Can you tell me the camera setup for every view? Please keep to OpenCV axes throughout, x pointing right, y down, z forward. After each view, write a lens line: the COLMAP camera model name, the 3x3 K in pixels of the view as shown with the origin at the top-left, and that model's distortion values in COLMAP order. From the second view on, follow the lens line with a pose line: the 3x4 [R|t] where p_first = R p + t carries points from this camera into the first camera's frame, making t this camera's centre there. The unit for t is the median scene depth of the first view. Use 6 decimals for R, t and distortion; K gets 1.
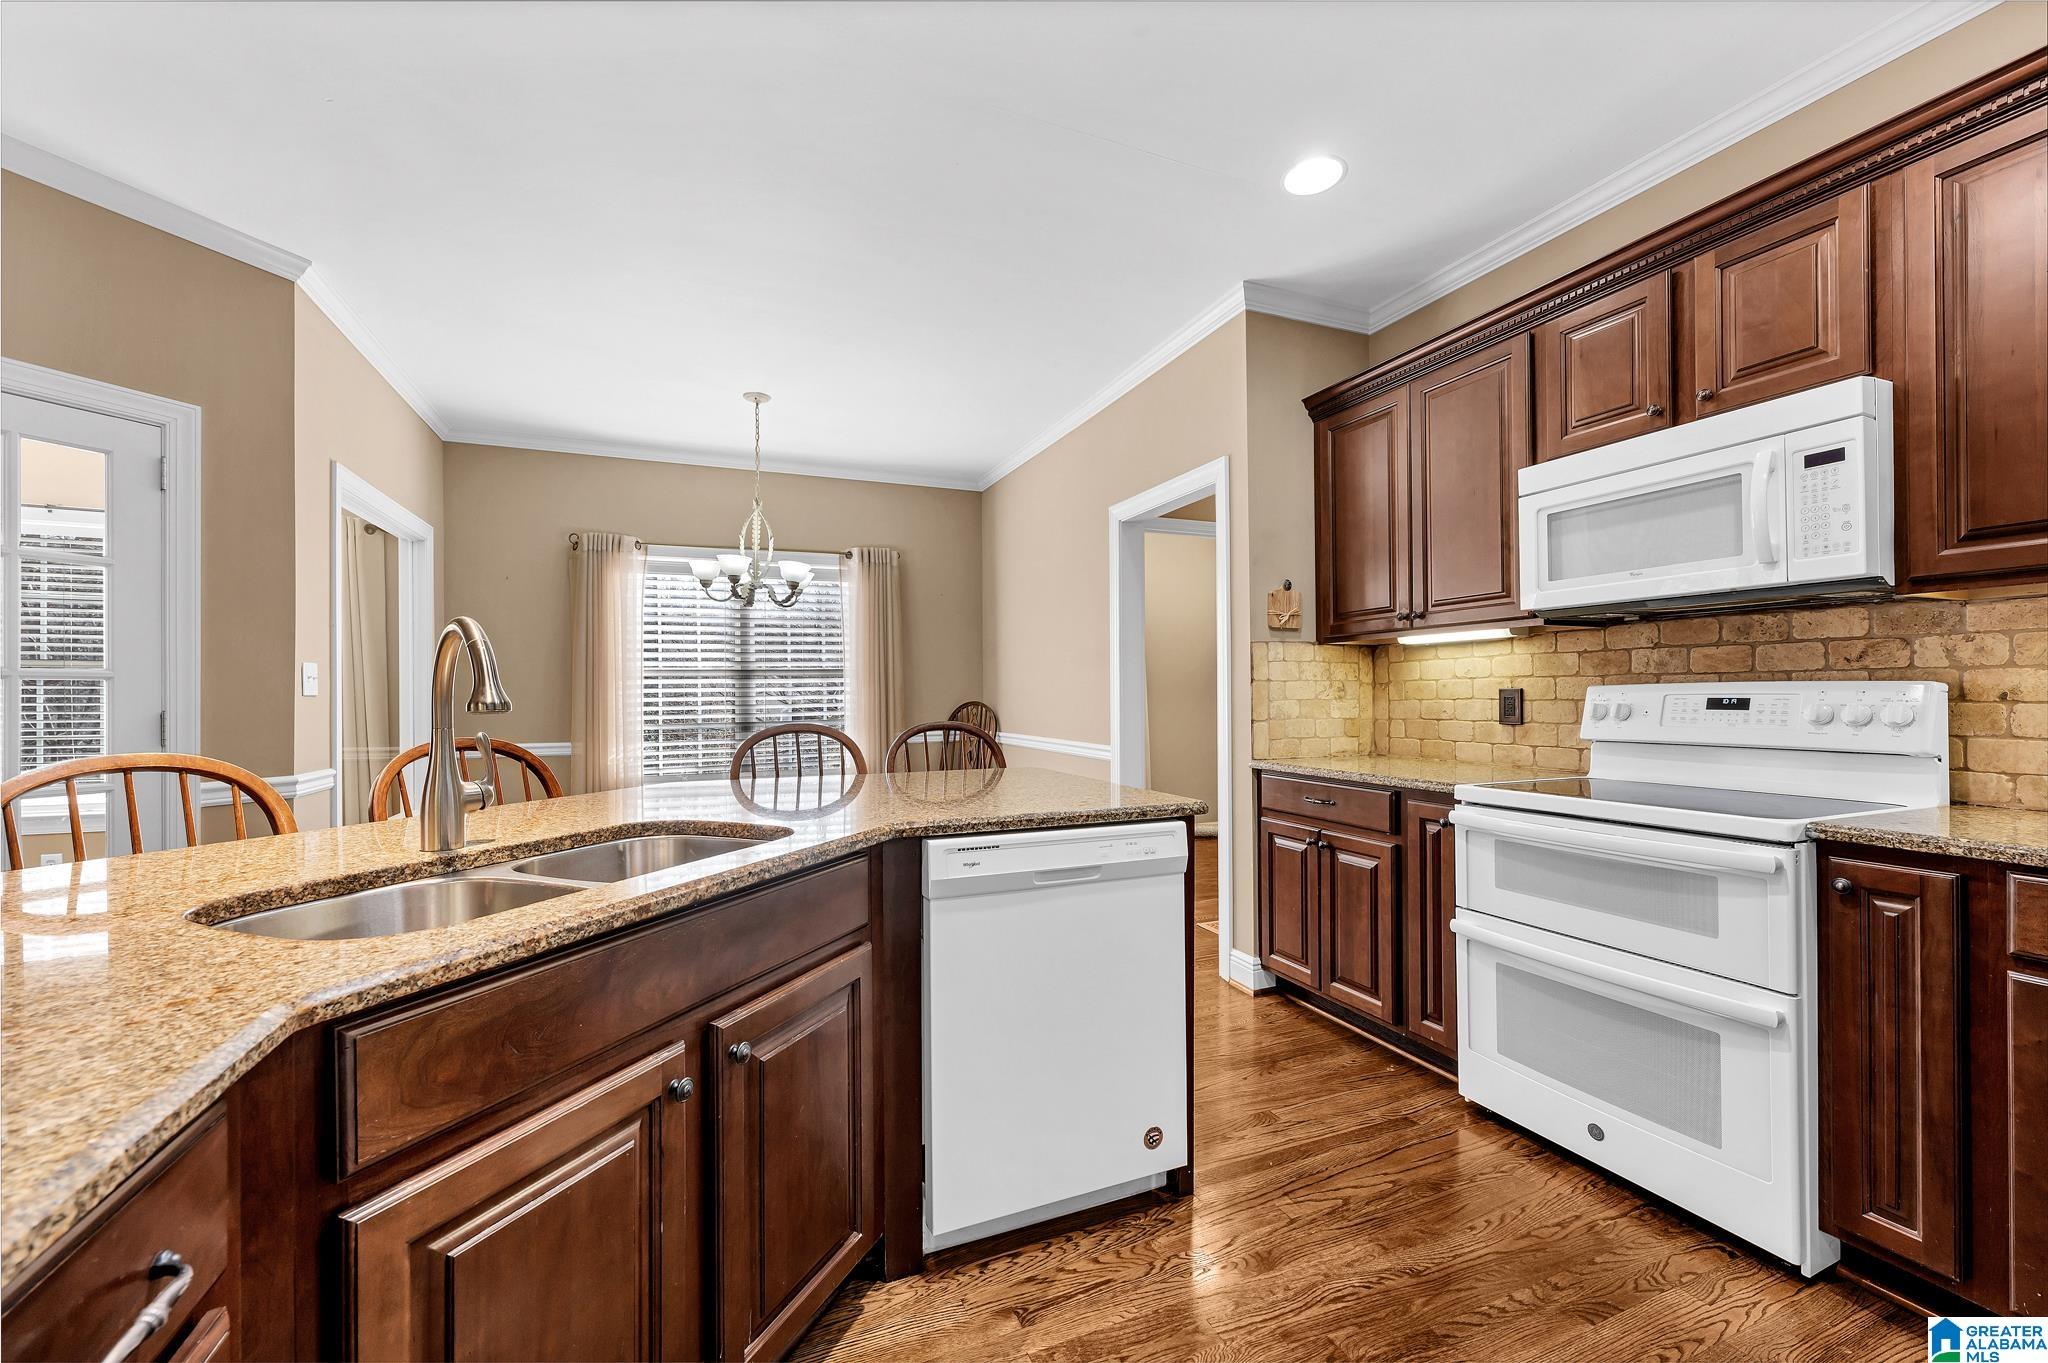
lens RADIAL K [[809.8, 0, 1025.3], [0, 809.8, 695.3], [0, 0, 1]] dist [-0.001566, 0.000590]
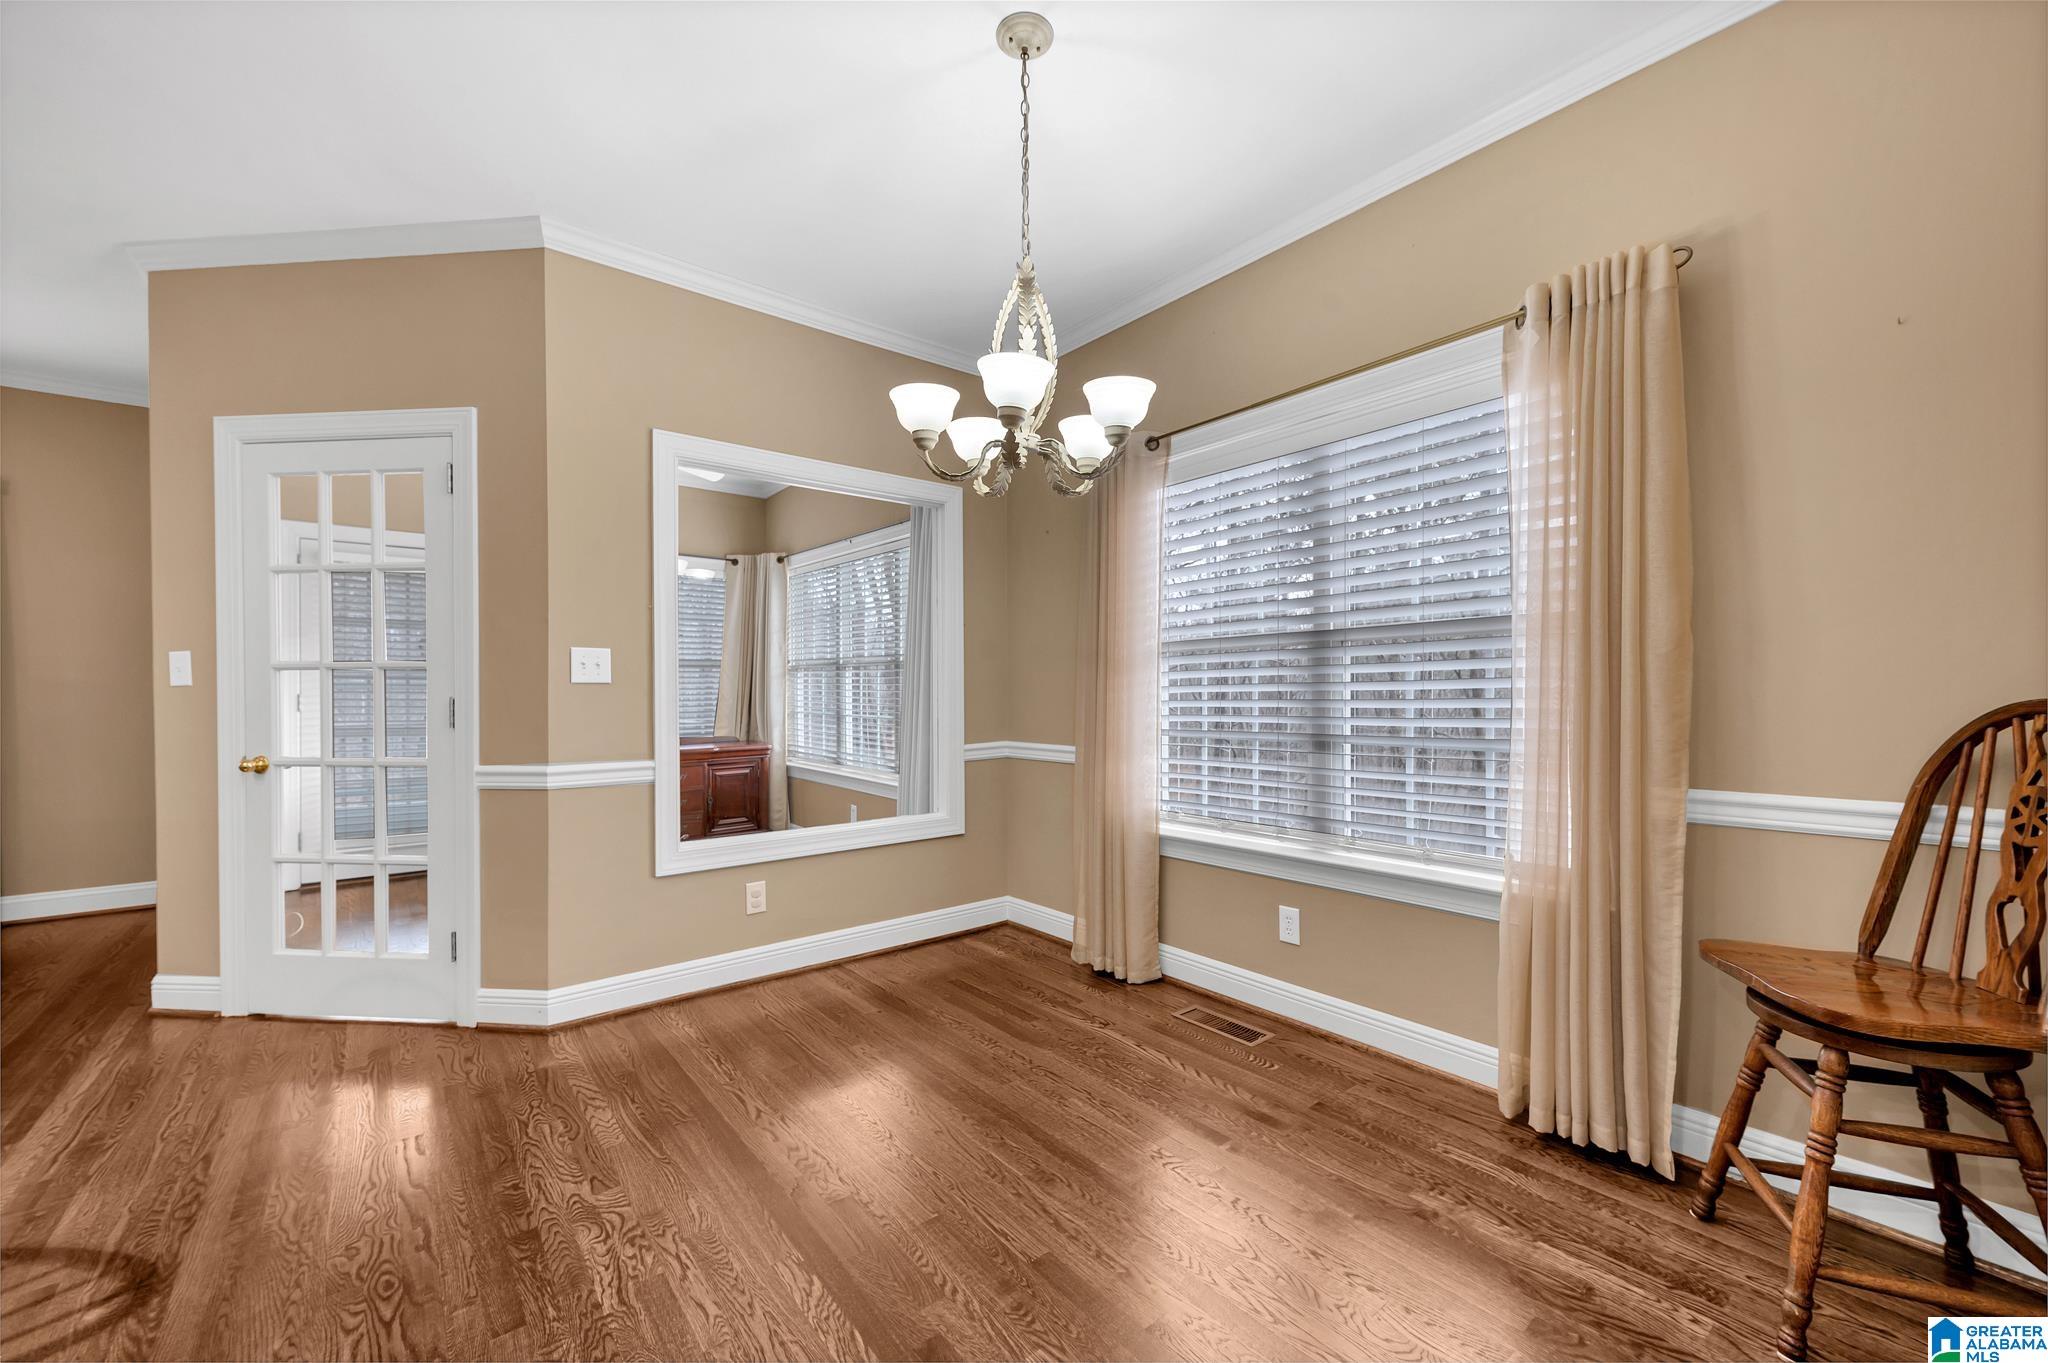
lens RADIAL K [[809.8, 0, 1025.3], [0, 809.8, 695.3], [0, 0, 1]] dist [-0.001566, 0.000590]
pose [[0.281619, 0.010781, -0.959466, 0.106154], [0.002130, 0.999927, 0.011861, 0.002979], [0.959524, -0.005383, 0.281575, 0.786363]]
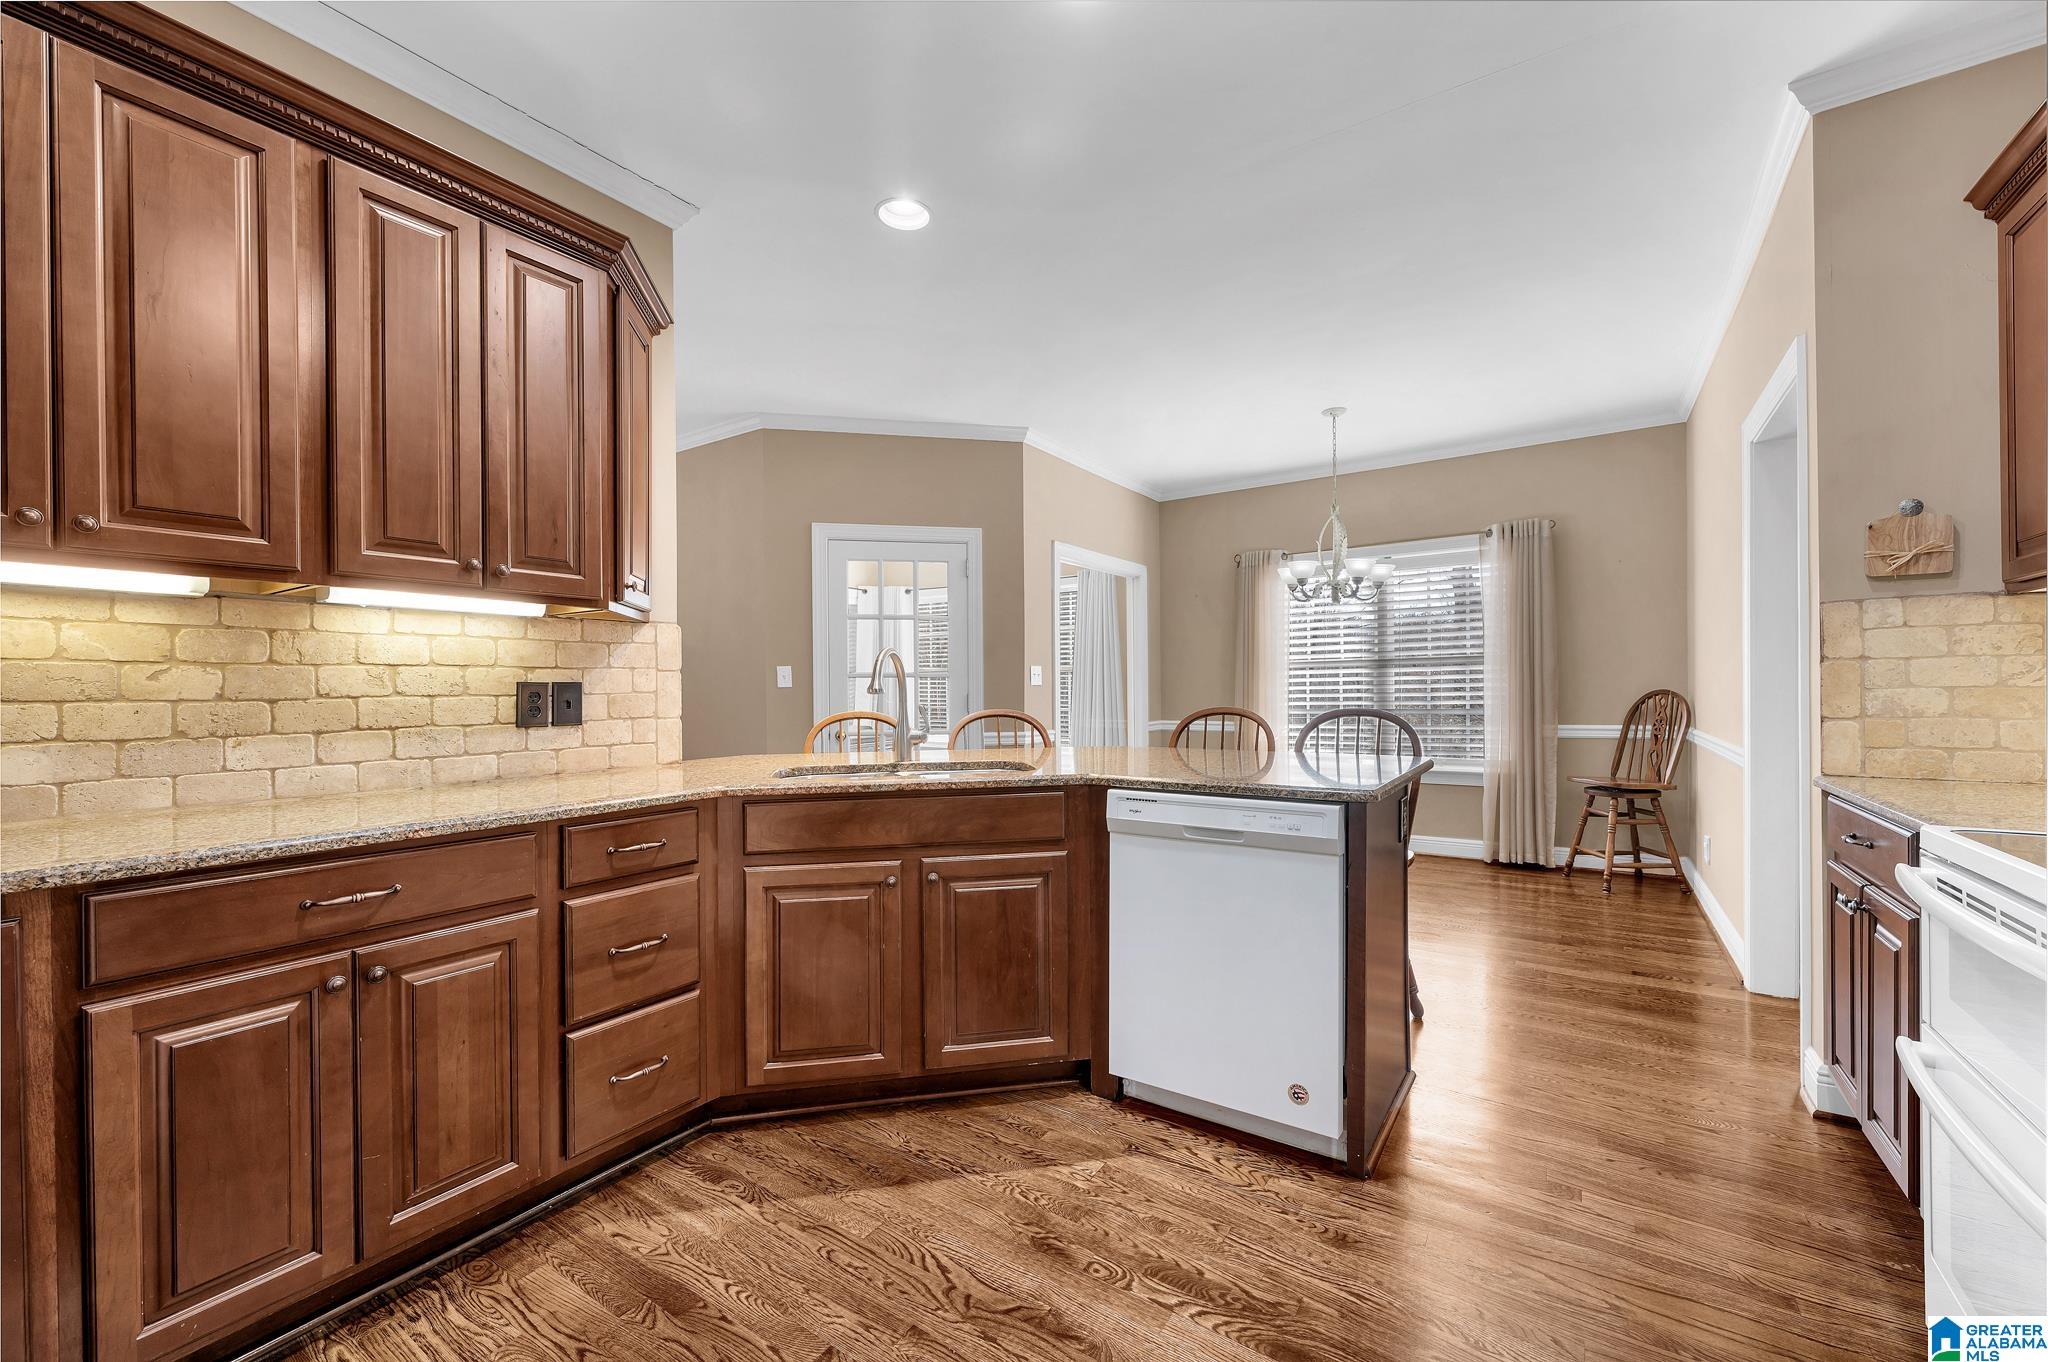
lens RADIAL K [[809.8, 0, 1025.3], [0, 809.8, 694.8], [0, 0, 1]] dist [-0.001566, 0.000590]
pose [[0.544537, 0.007109, -0.838706, 0.329405], [0.004081, 0.999930, 0.011126, 0.001122], [0.838727, -0.009481, 0.544470, 0.044312]]
